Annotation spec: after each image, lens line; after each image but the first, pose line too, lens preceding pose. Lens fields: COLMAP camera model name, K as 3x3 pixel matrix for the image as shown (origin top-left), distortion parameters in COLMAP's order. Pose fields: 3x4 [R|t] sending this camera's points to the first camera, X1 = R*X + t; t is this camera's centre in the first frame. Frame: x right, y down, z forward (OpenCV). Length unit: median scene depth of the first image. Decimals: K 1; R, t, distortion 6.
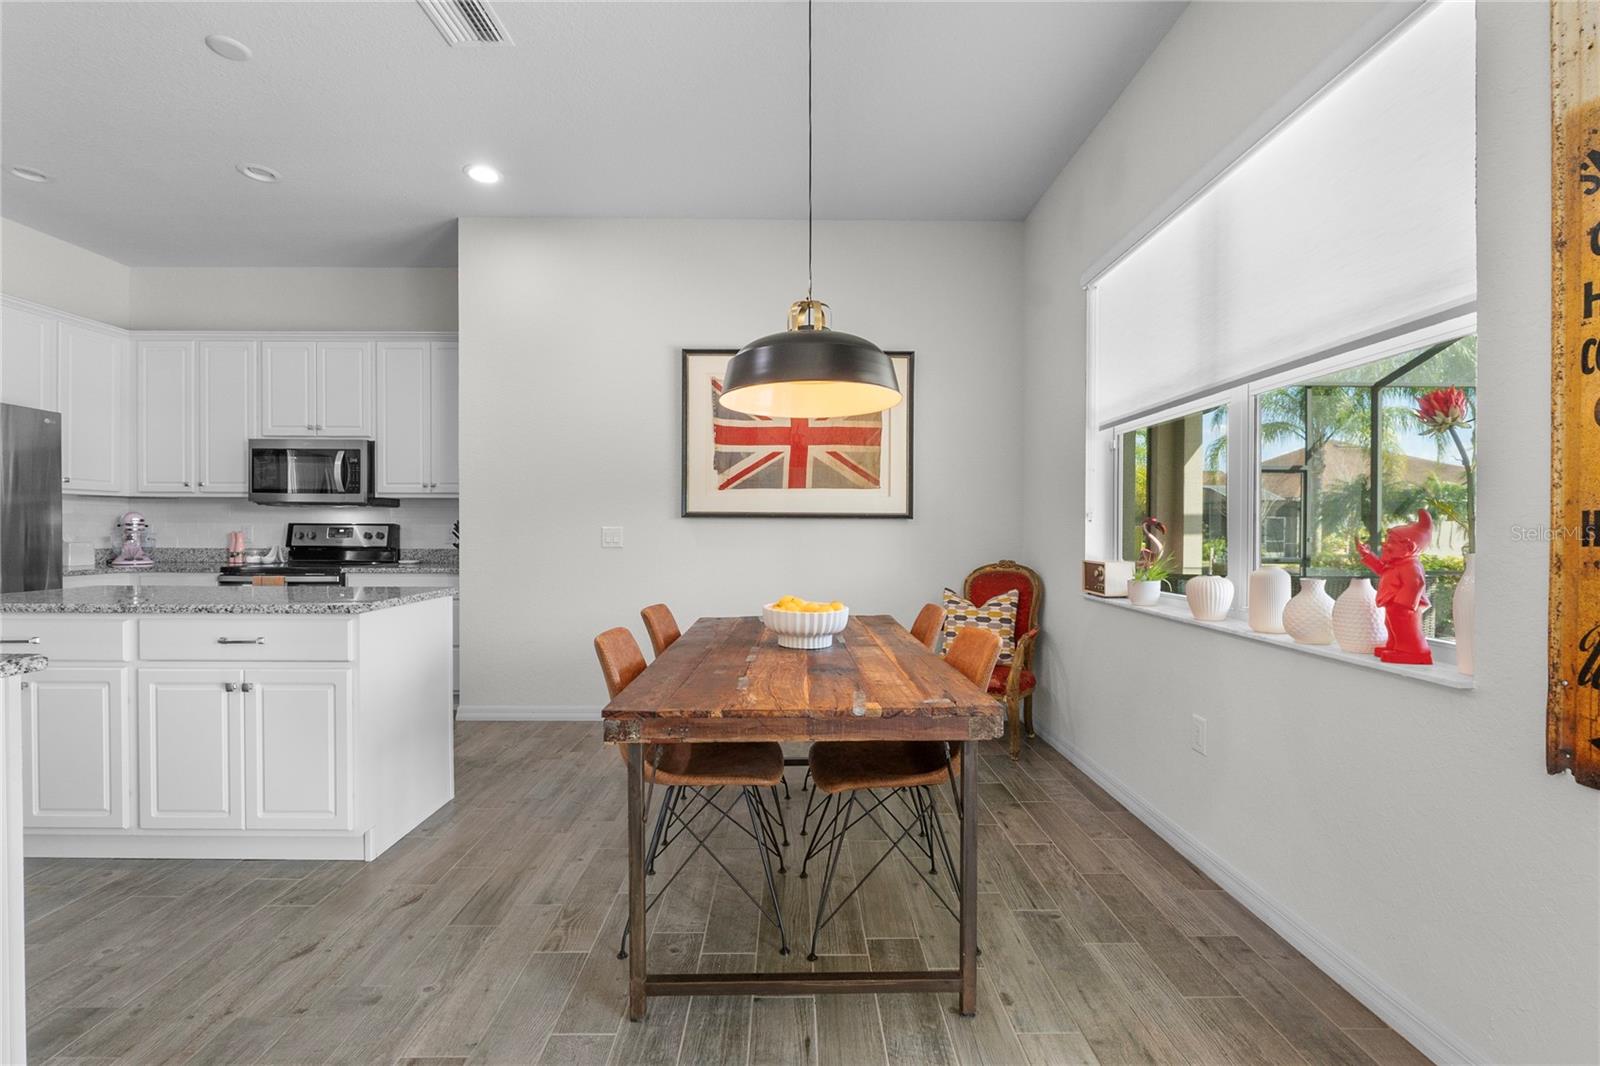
lens RADIAL K [[671.5, 0, 797.4], [0, 671.5, 532.7], [0, 0, 1]] dist [-0.006465, -0.000544]
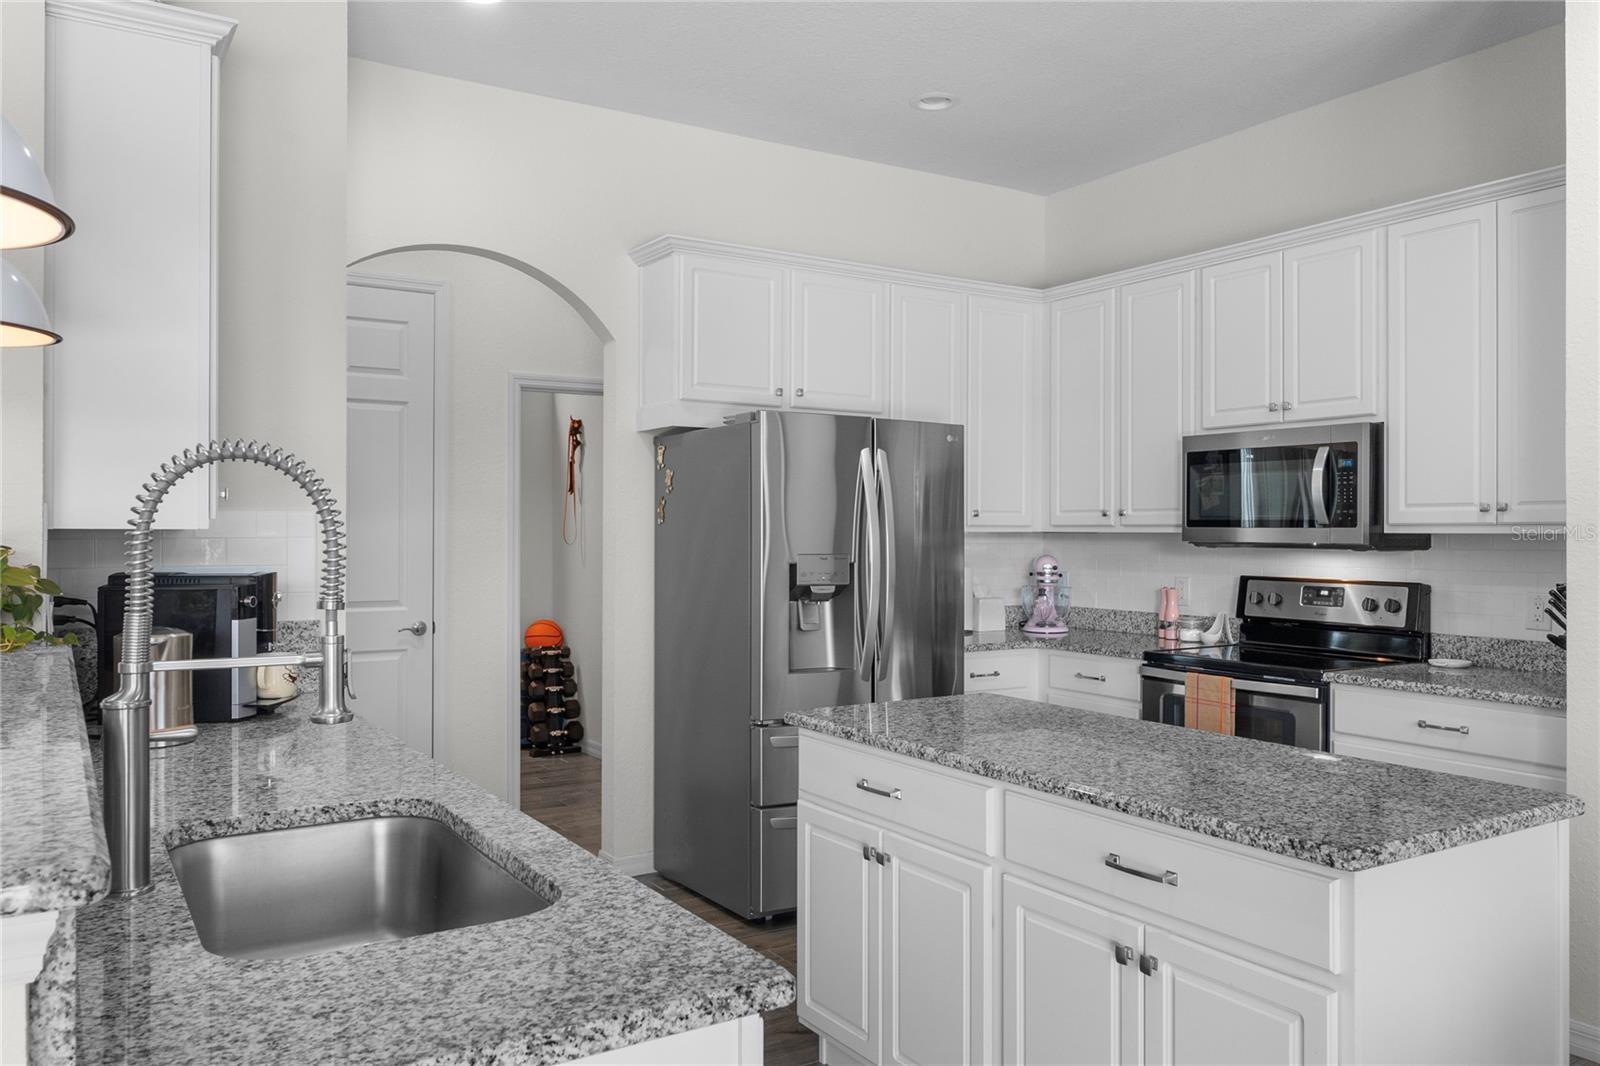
lens RADIAL K [[1193.2, 0, 800.0], [0, 1193.2, 533.0], [0, 0, 1]] dist [-0.000136, 0.002389]
pose [[0.527589, -0.002226, -0.849497, -0.097236], [-0.005826, 0.999964, -0.006239, -0.045663], [0.849480, 0.008241, 0.527557, 0.148814]]
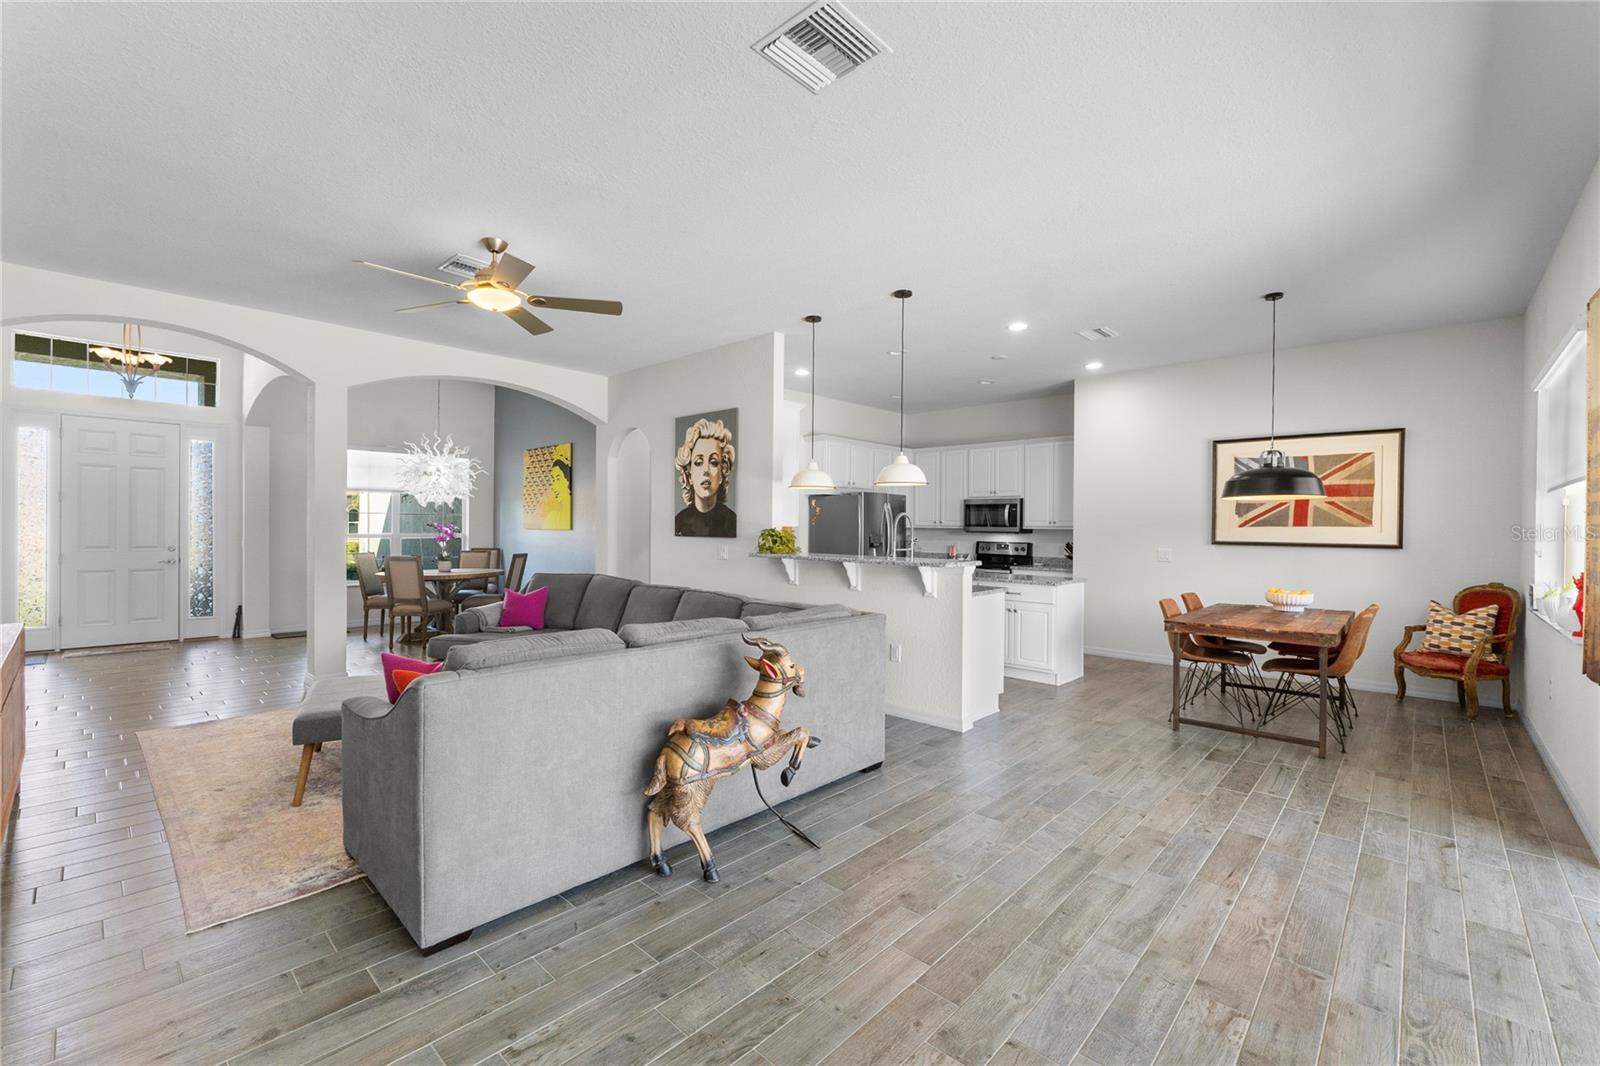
lens RADIAL K [[671.5, 0, 797.4], [0, 671.5, 532.7], [0, 0, 1]] dist [-0.006465, -0.000544]
pose [[0.724281, 0.009004, -0.689446, 0.199411], [-0.011322, 0.999935, 0.001165, -0.037935], [0.689412, 0.006962, 0.724336, -0.787520]]
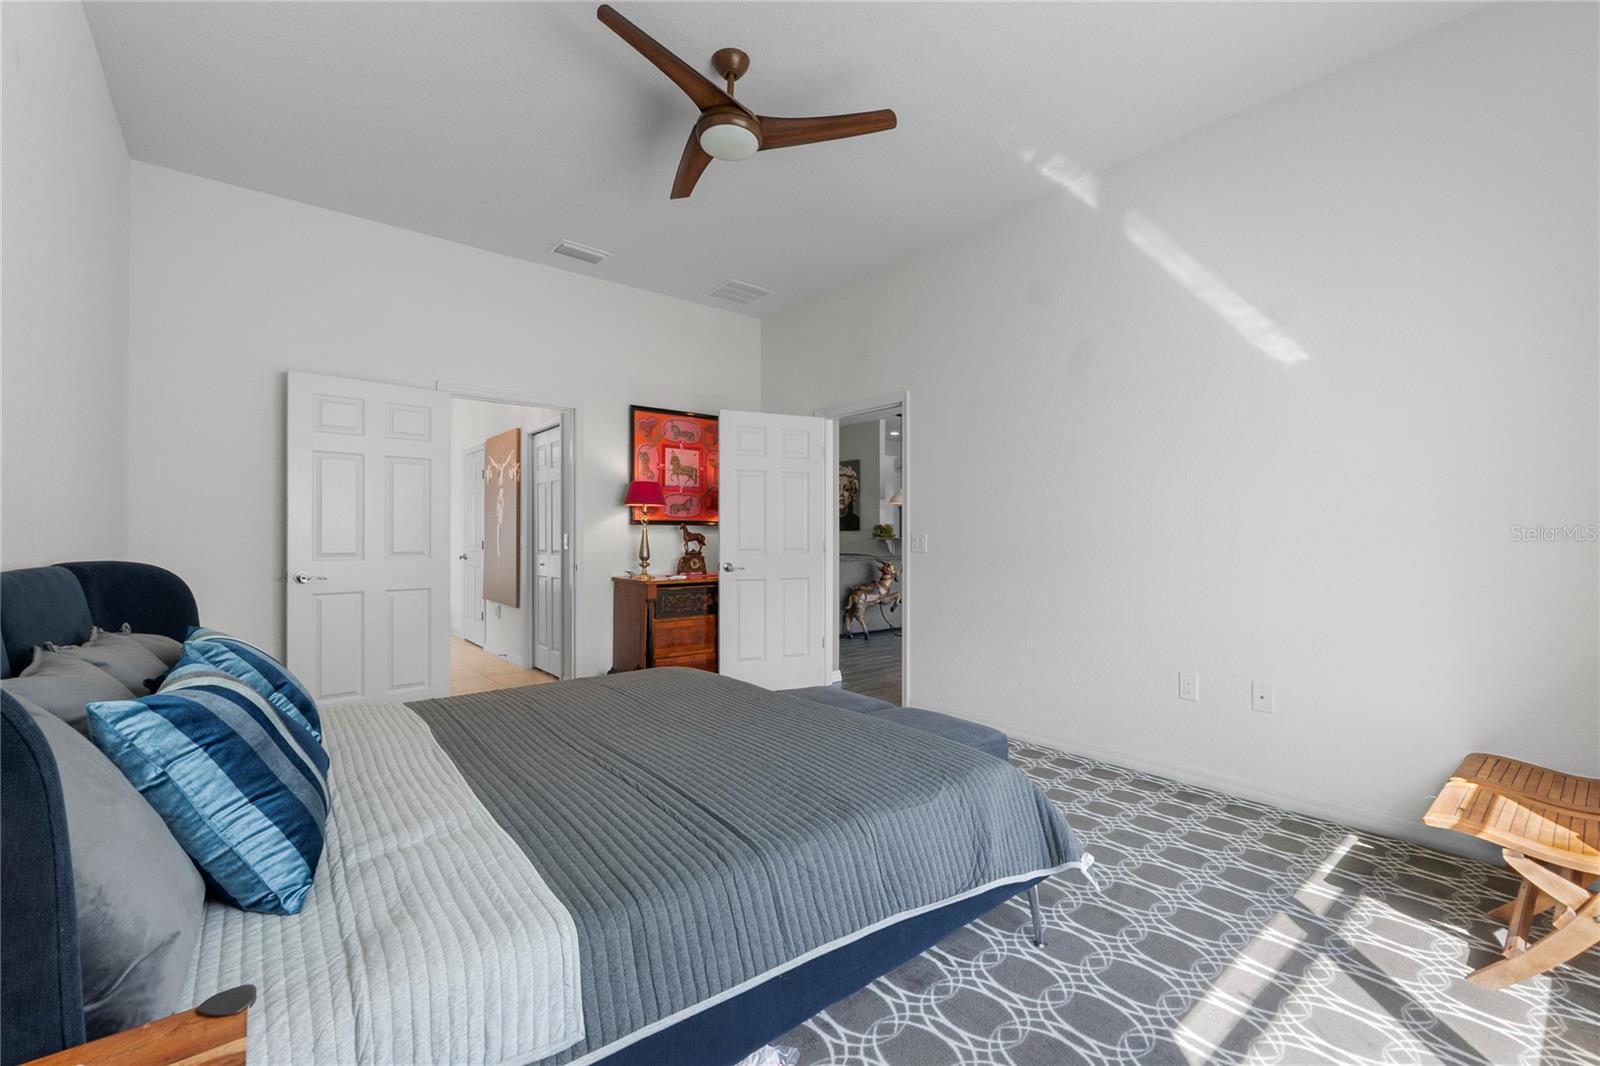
lens RADIAL K [[671.5, 0, 797.4], [0, 671.5, 532.7], [0, 0, 1]] dist [-0.006465, -0.000544]
pose [[0.625428, -0.006510, -0.780255, 0.963928], [-0.002899, 0.999939, -0.010667, 0.010411], [0.780277, 0.008934, 0.625371, -1.617791]]
